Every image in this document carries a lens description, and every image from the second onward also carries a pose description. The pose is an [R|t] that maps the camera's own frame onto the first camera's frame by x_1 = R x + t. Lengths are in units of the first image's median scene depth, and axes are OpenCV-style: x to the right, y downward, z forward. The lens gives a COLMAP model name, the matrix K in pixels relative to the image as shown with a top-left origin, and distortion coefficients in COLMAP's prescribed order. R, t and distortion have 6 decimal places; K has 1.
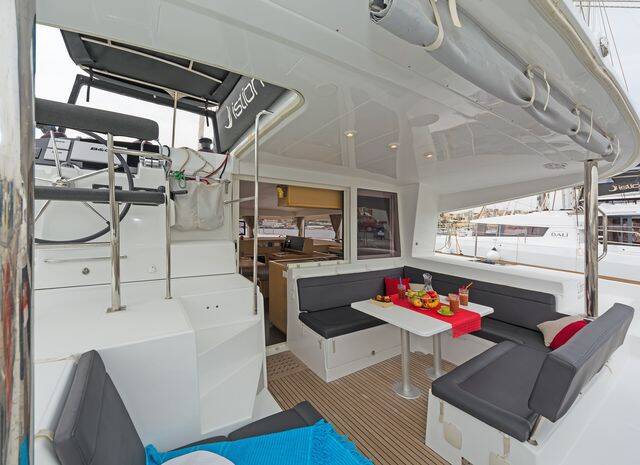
lens RADIAL K [[237.3, 0, 285.3], [0, 237.3, 219.2], [0, 0, 1]] dist [0.000226, -0.000123]
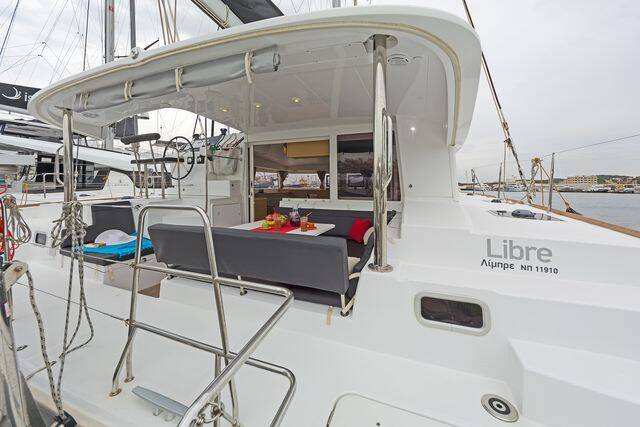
lens RADIAL K [[221.7, 0, 322.8], [0, 221.7, 184.1], [0, 0, 1]] dist [-0.000542, -0.000047]
pose [[0.666491, -0.014032, -0.745381, 1.427170], [0.027142, 0.999617, 0.005451, 0.124437], [0.745019, -0.023864, 0.666617, 0.351252]]
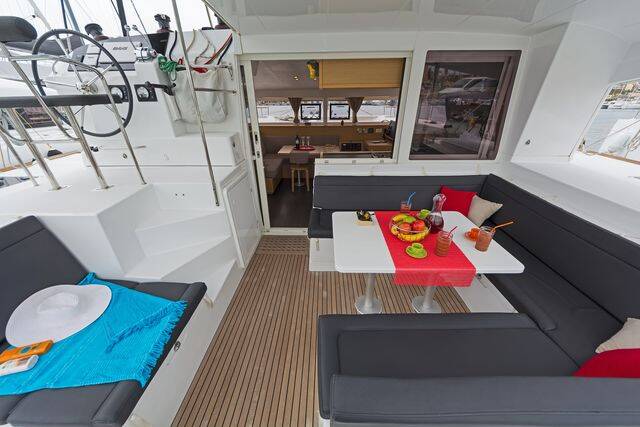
lens RADIAL K [[218.9, 0, 318.0], [0, 218.9, 207.2], [0, 0, 1]] dist [-0.000936, -0.000262]
pose [[0.867278, 0.192874, -0.458943, 0.552061], [0.035126, 0.895892, 0.442881, -0.033204], [0.496584, -0.400222, 0.770212, 0.310337]]
